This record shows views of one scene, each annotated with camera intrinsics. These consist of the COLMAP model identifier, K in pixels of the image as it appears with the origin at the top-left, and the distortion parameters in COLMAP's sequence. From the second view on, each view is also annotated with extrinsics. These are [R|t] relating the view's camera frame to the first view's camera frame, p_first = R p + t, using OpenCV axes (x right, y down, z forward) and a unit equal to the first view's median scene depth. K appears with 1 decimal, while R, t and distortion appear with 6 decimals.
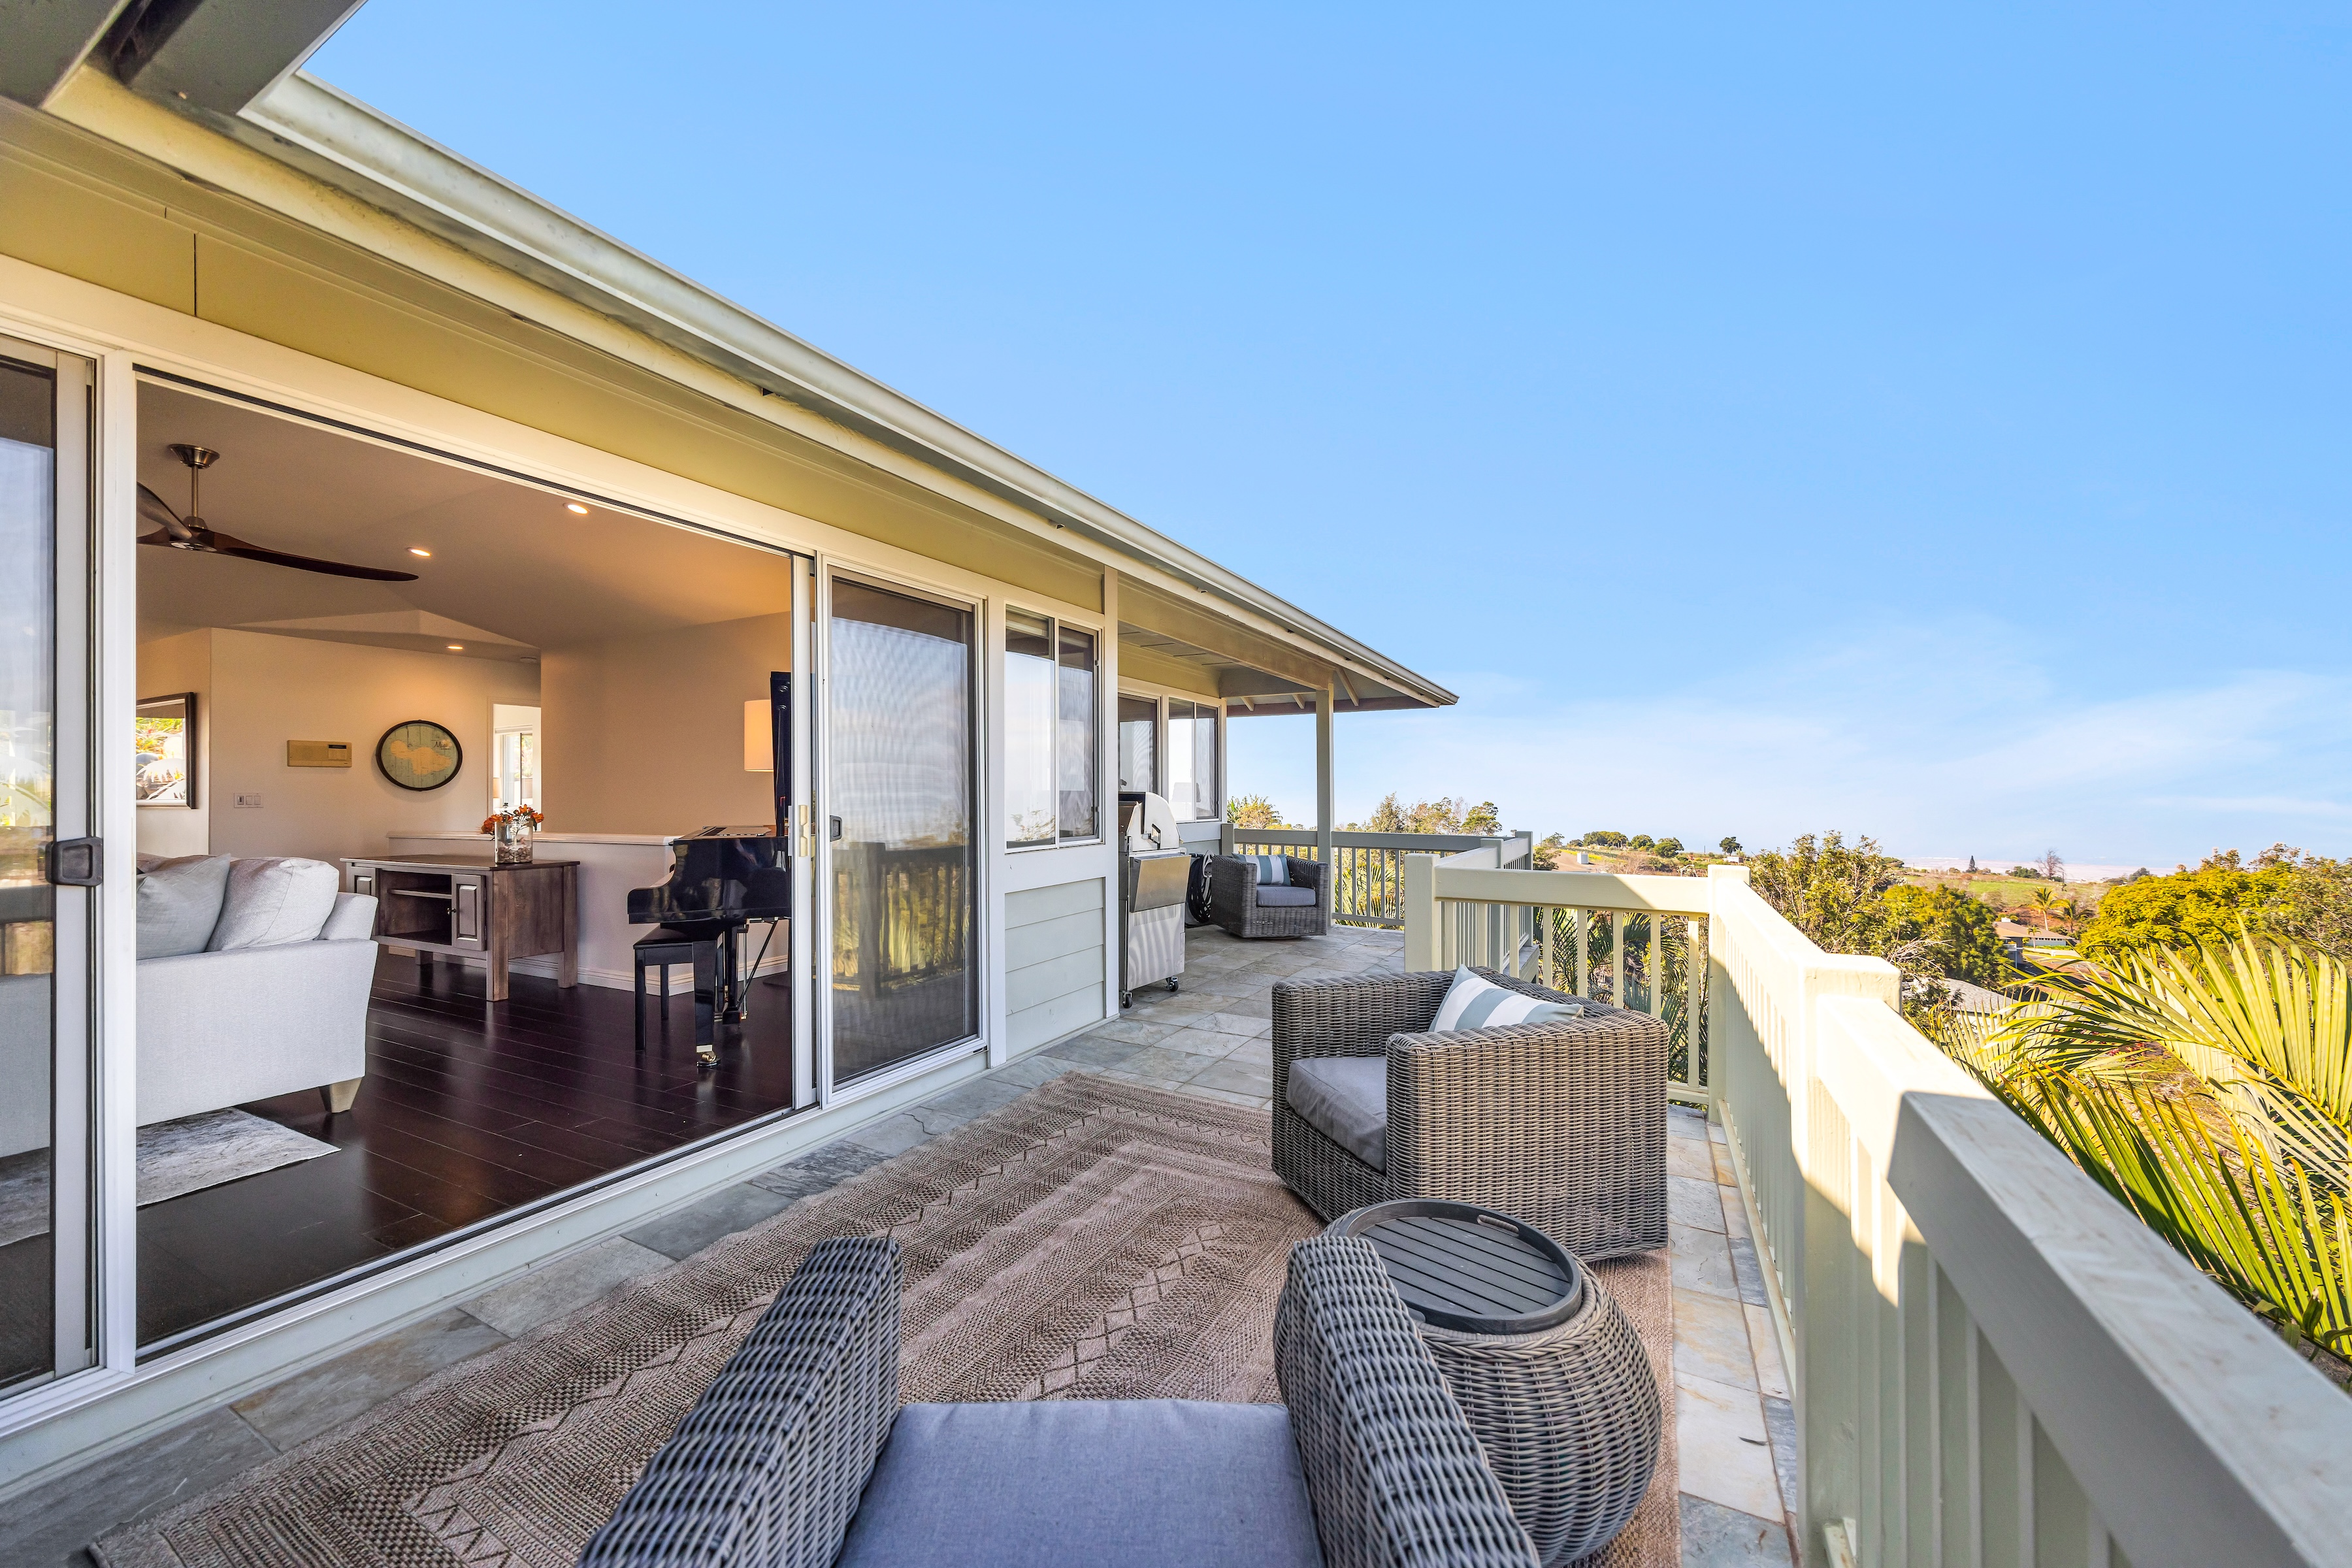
lens RADIAL K [[907.7, 0, 1176.0], [0, 907.7, 784.0], [0, 0, 1]] dist [-0.000934, -0.000002]
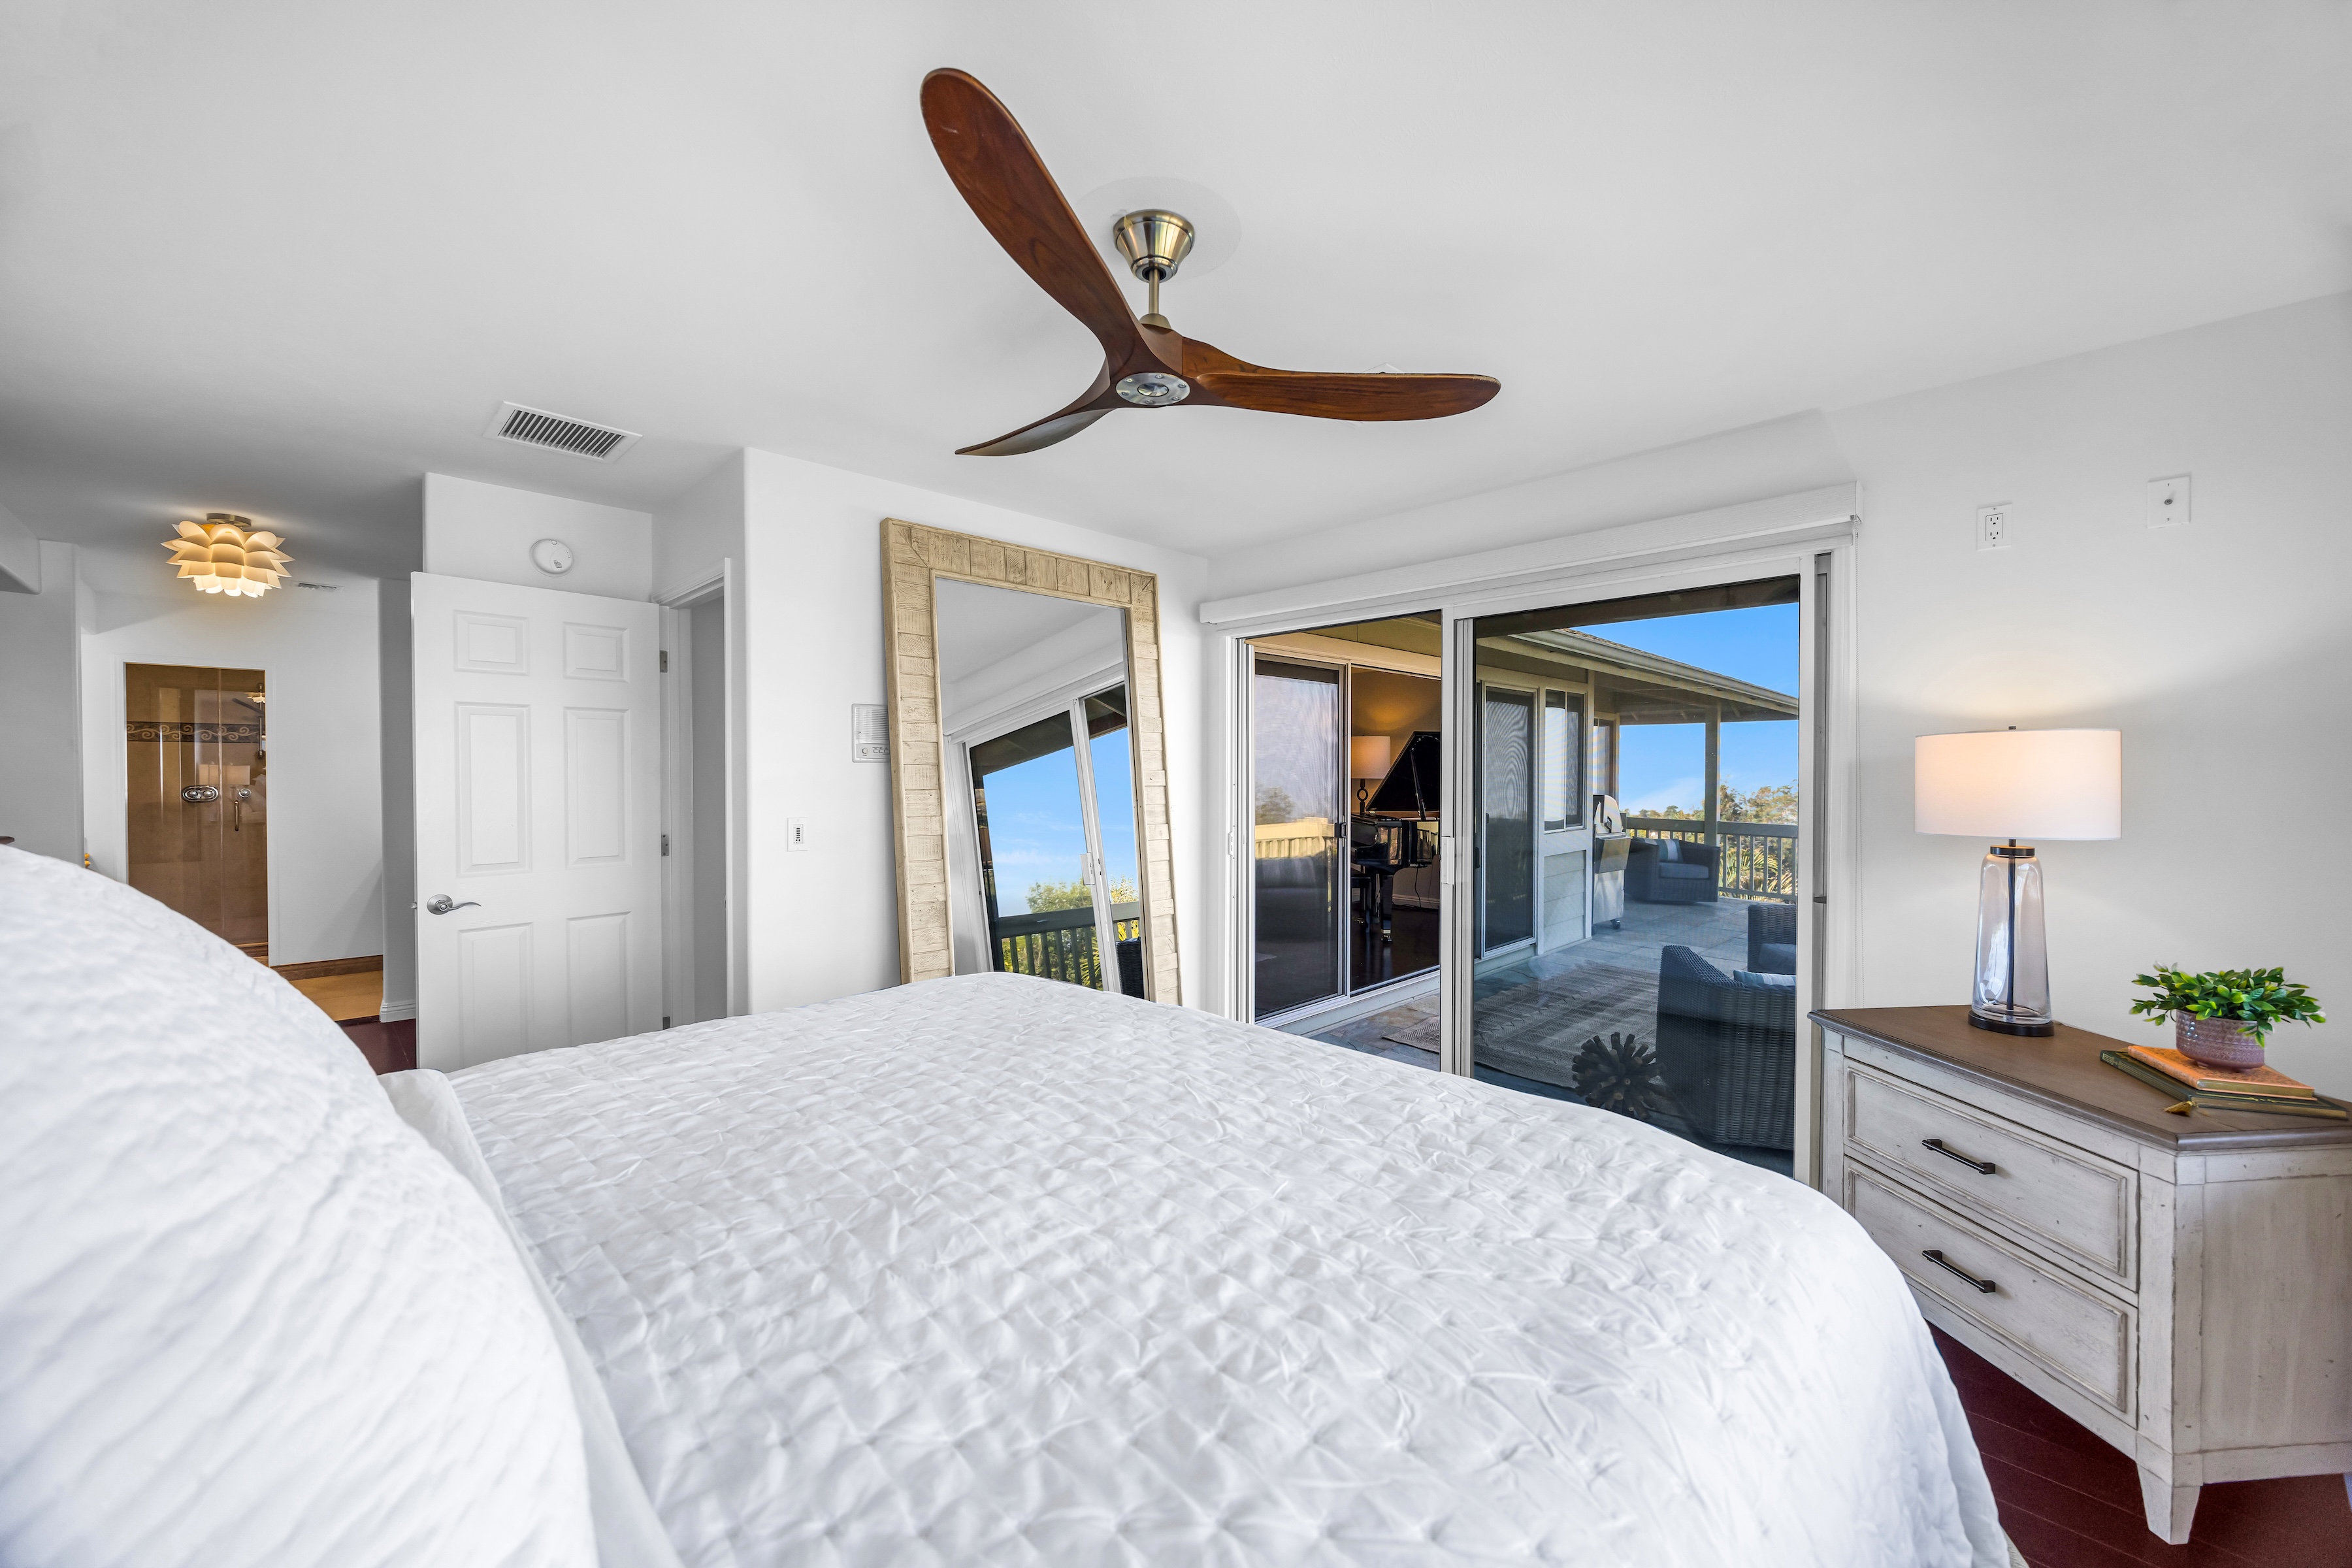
lens RADIAL K [[907.7, 0, 1176.0], [0, 907.7, 784.0], [0, 0, 1]] dist [-0.000934, -0.000002]
pose [[0.952198, 0.008254, -0.305371, -0.261945], [-0.000690, 0.999690, 0.024869, -0.047946], [0.305482, -0.023469, 0.951909, -0.678561]]
